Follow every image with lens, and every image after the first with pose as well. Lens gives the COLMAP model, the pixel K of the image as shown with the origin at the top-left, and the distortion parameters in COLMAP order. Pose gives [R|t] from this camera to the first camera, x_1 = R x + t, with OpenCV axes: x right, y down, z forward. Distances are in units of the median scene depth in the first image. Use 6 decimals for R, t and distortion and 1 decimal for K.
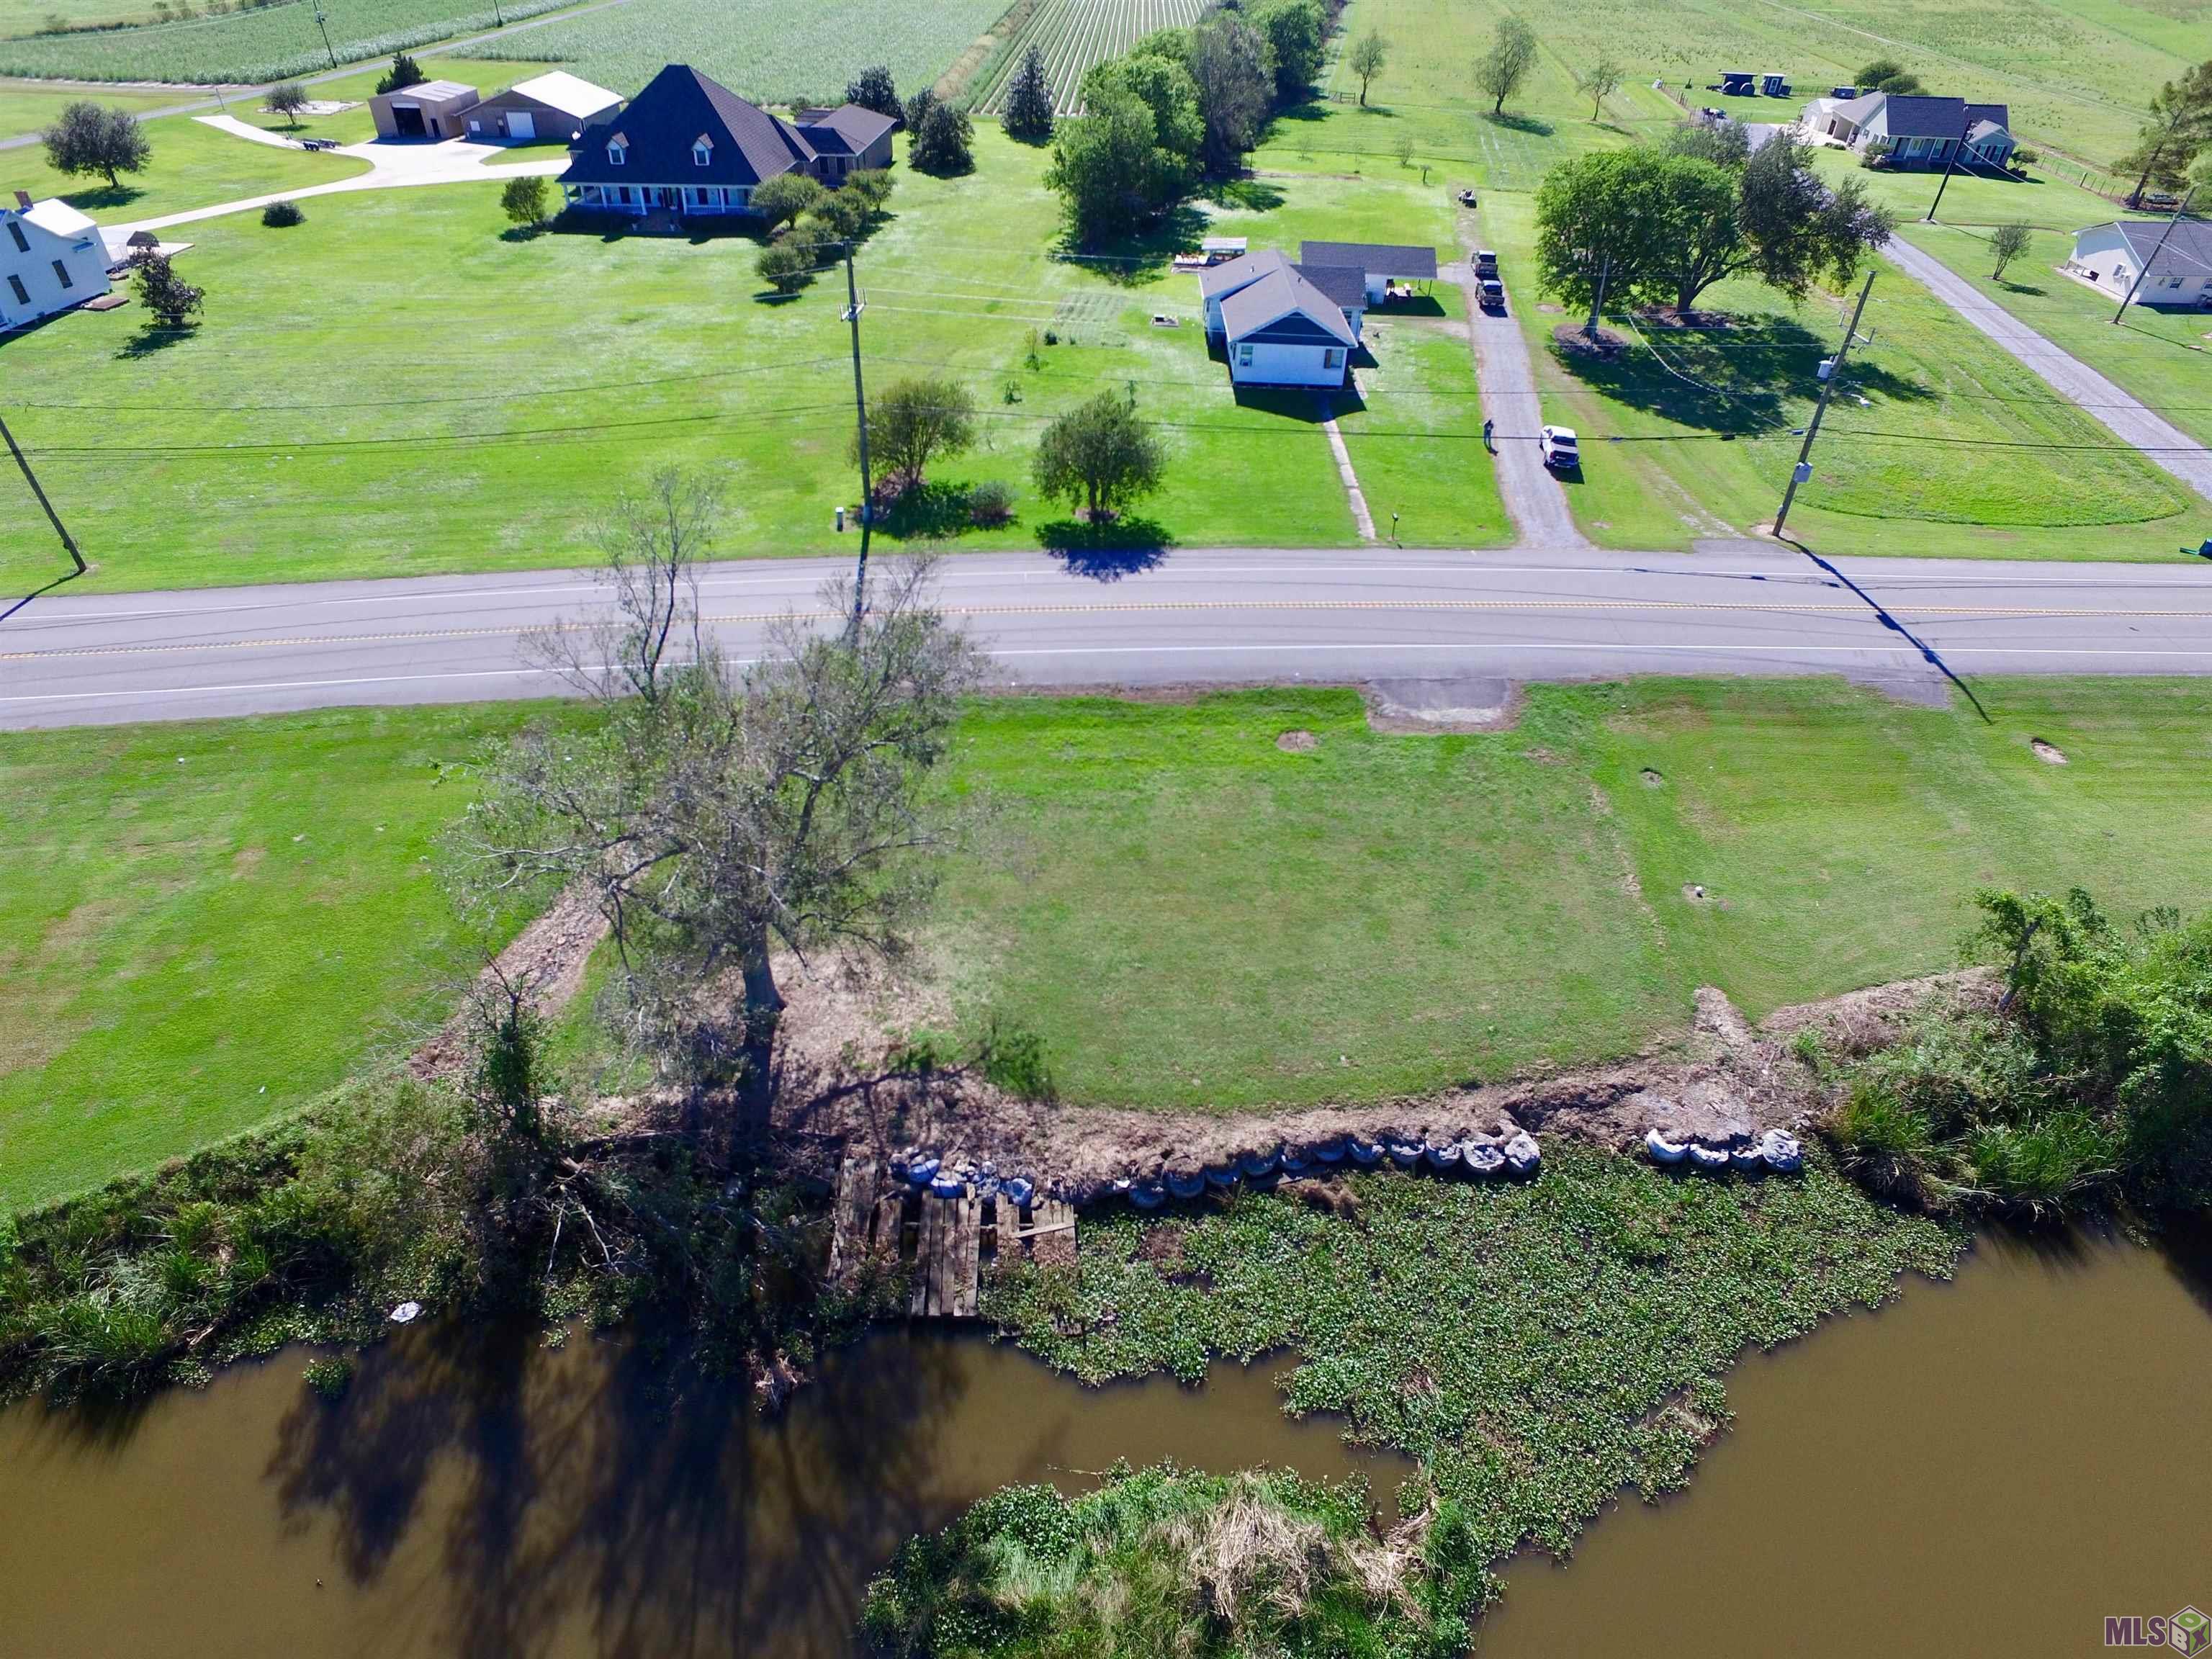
lens RADIAL K [[1285.3, 0, 1089.8], [0, 1285.3, 822.6], [0, 0, 1]] dist [-0.119618, 0.086372]
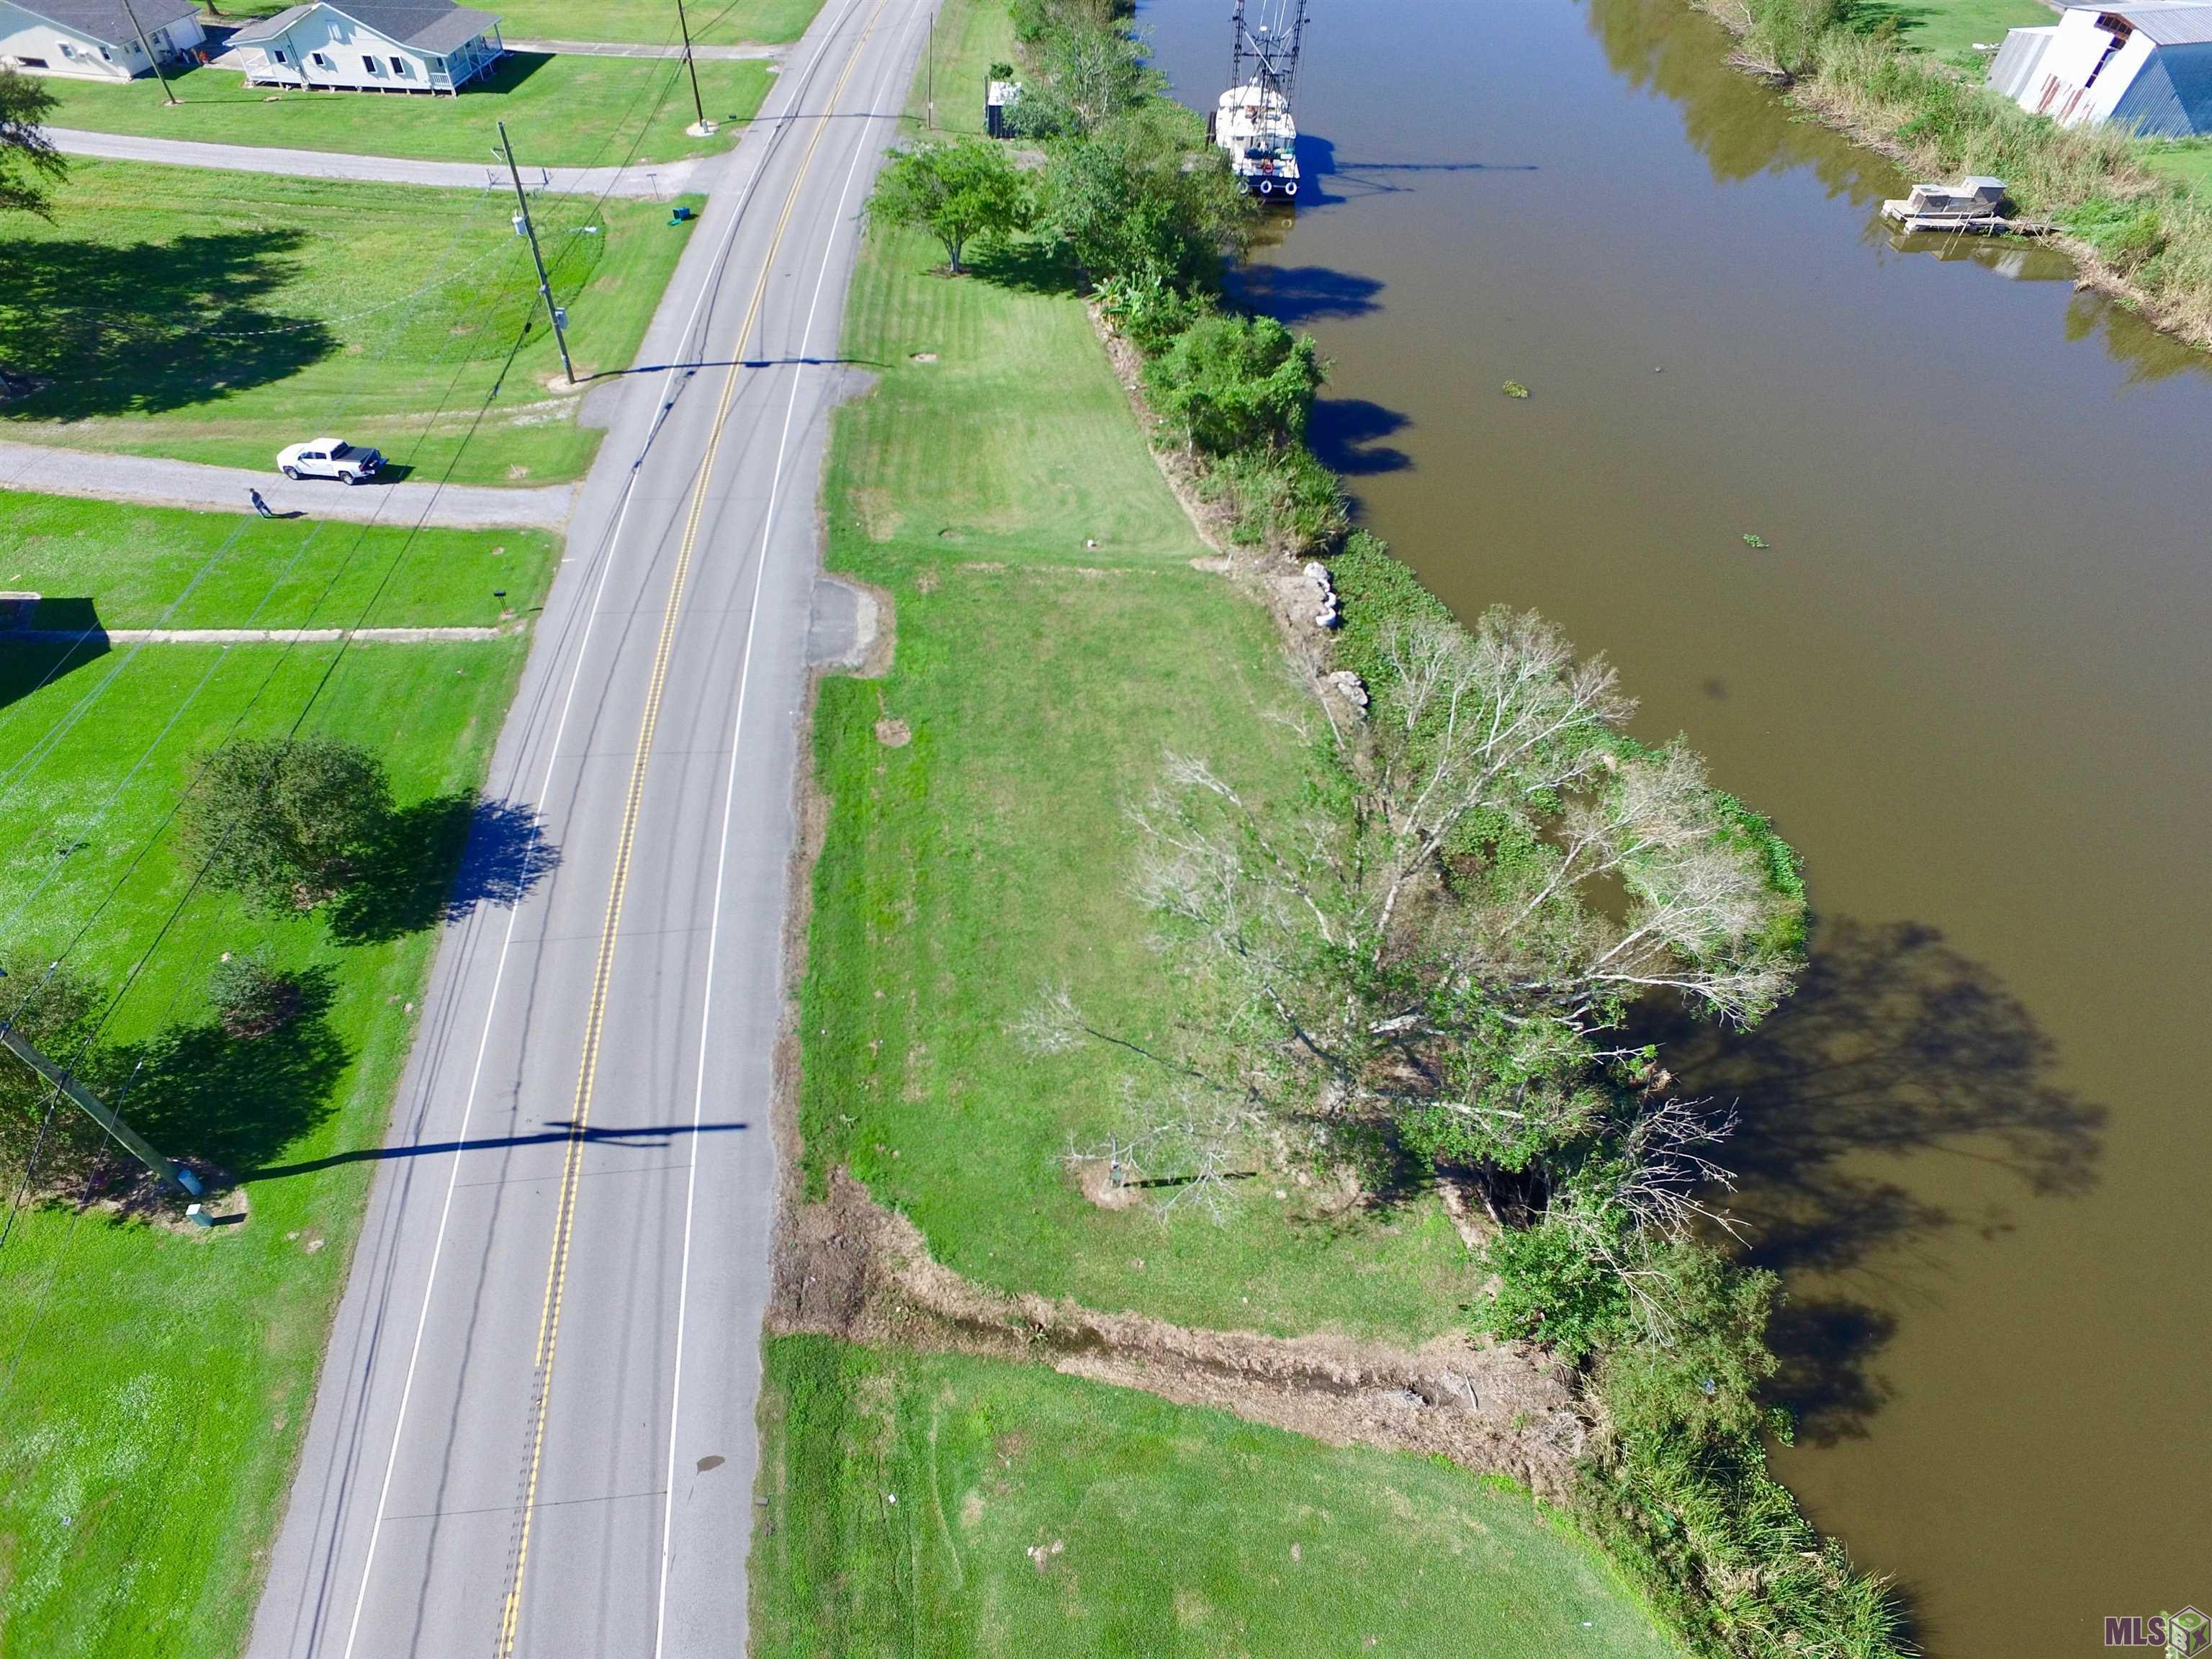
lens RADIAL K [[1285.3, 0, 1089.8], [0, 1285.3, 822.6], [0, 0, 1]] dist [-0.119618, 0.086372]
pose [[-0.033712, -0.742432, 0.669073, -0.767454], [0.598083, 0.521367, 0.608666, -0.736804], [-0.800725, 0.420680, 0.426460, 0.646309]]
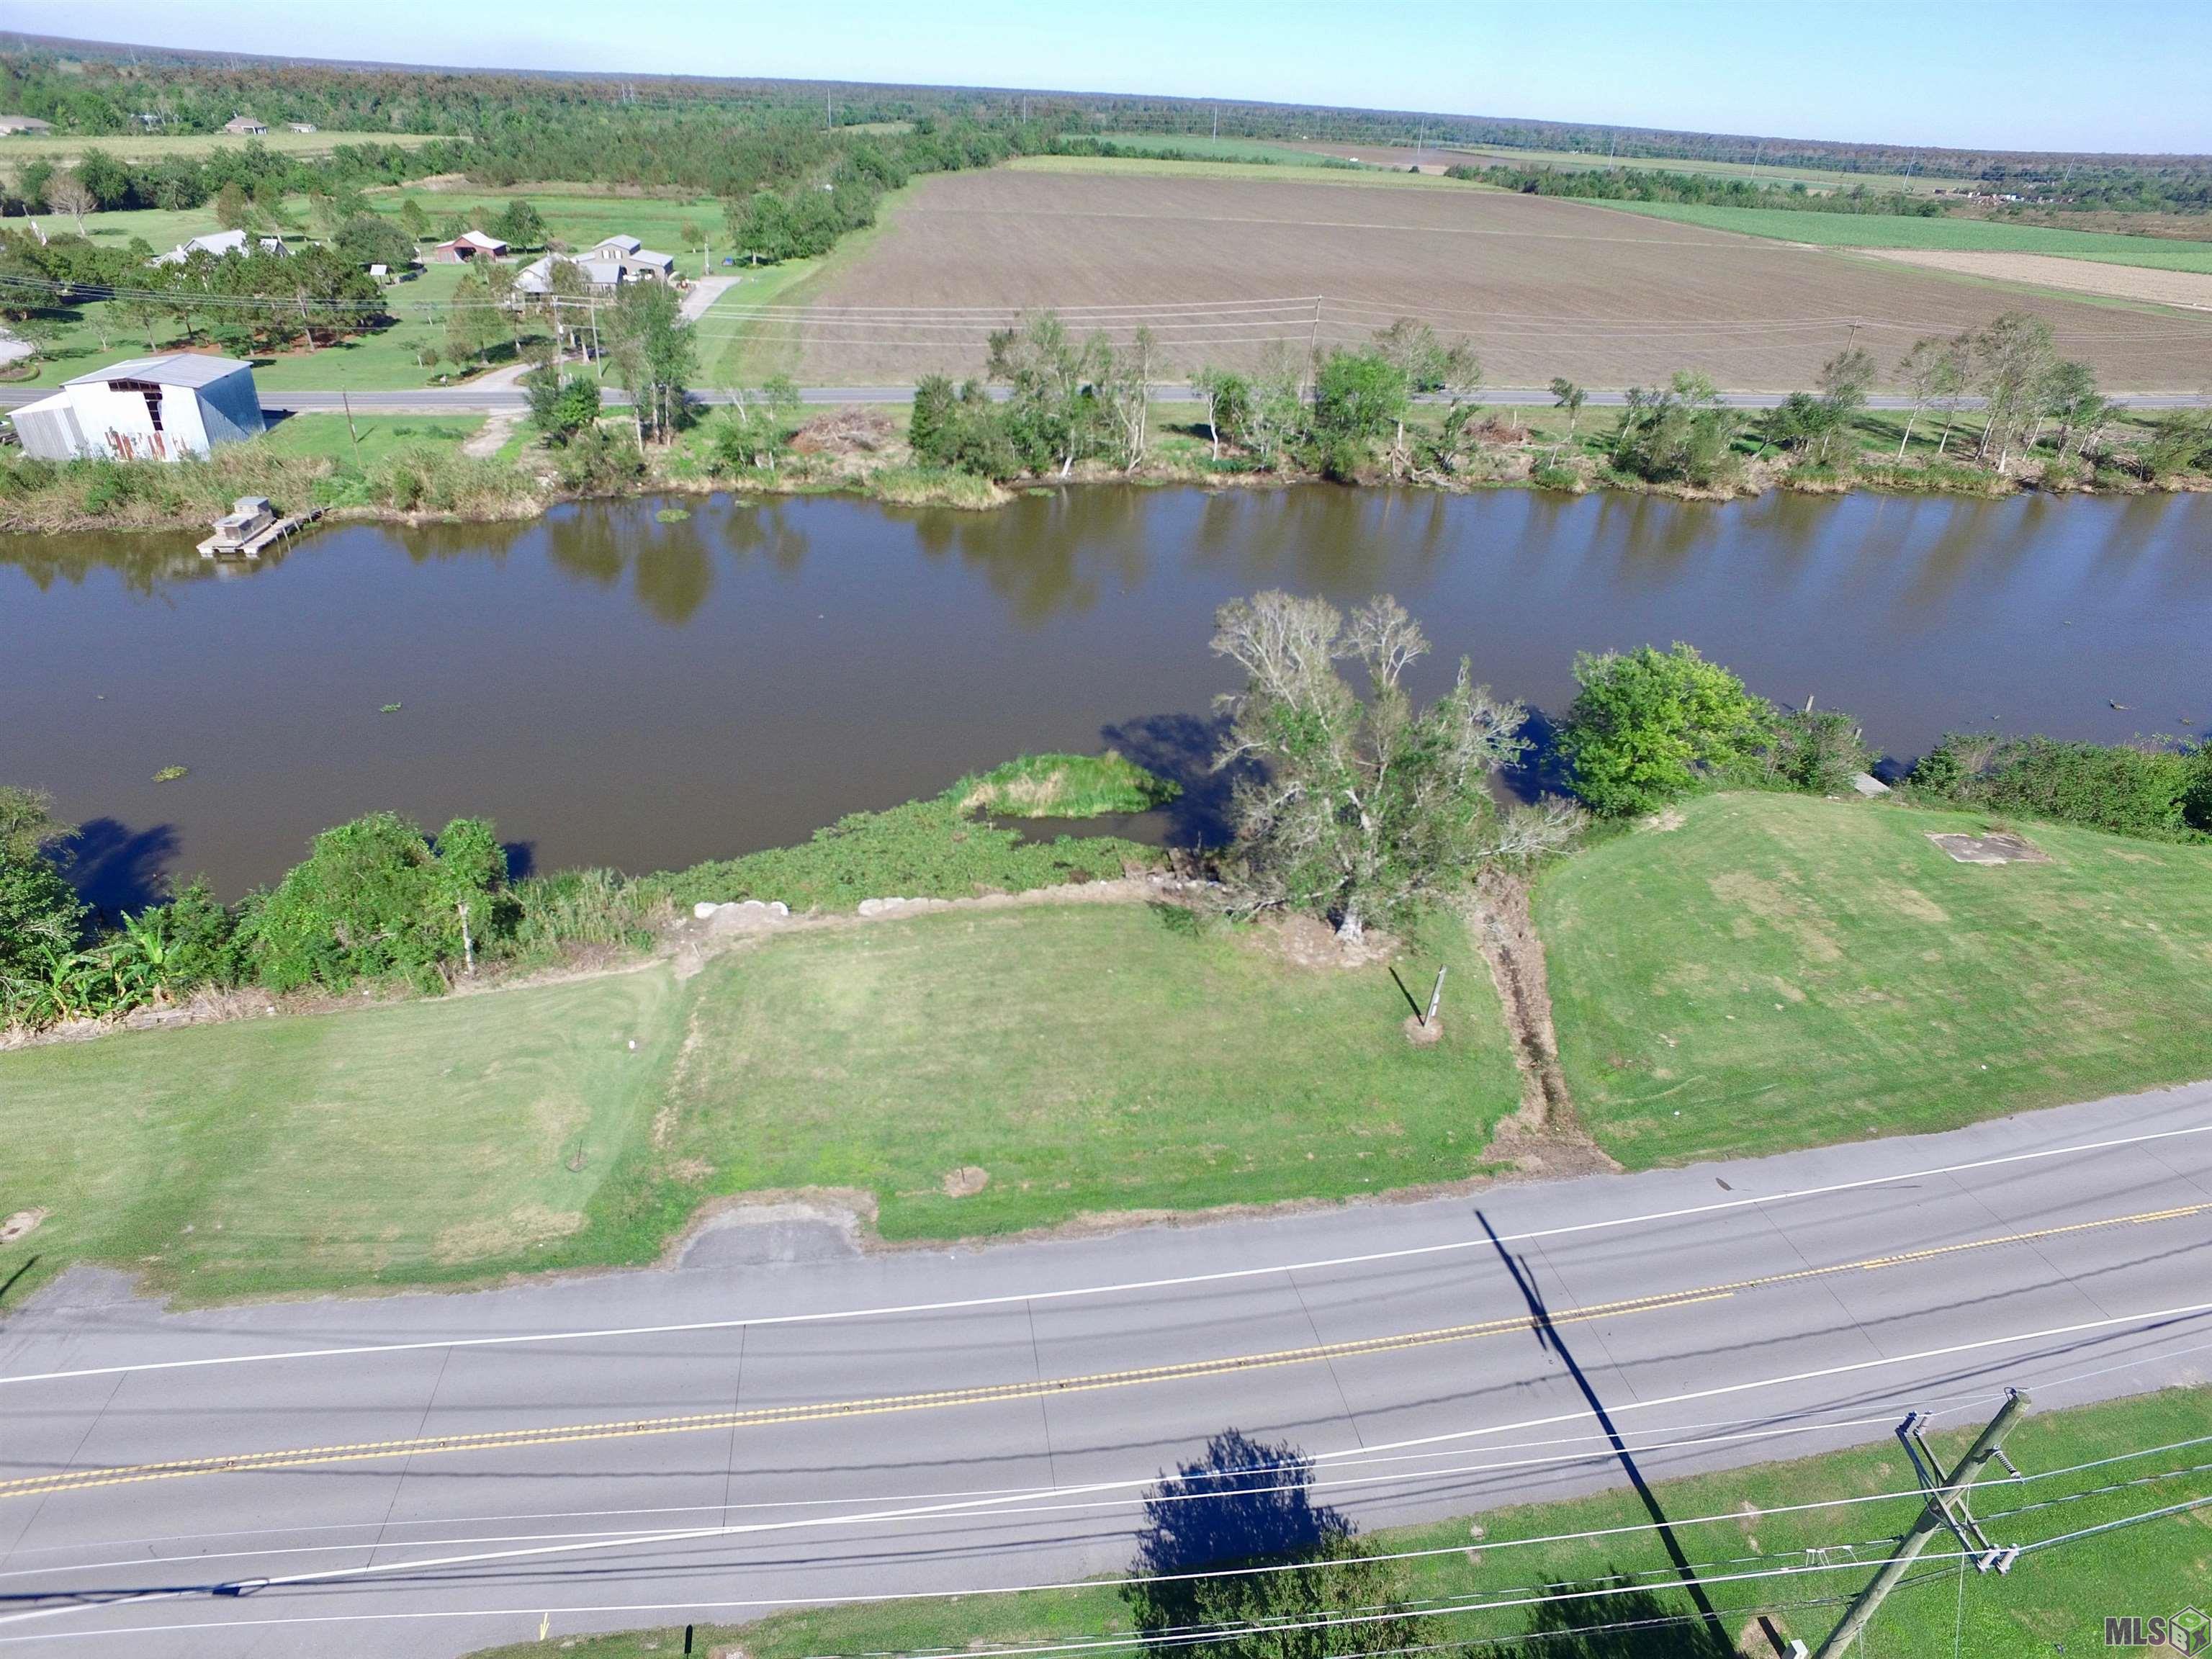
lens RADIAL K [[1285.3, 0, 1089.8], [0, 1285.3, 822.6], [0, 0, 1]] dist [-0.119618, 0.086372]
pose [[-0.992992, -0.007310, -0.117954, 0.245262], [-0.112527, 0.363480, 0.924781, -1.347399], [0.036114, 0.931573, -0.361756, 1.475917]]
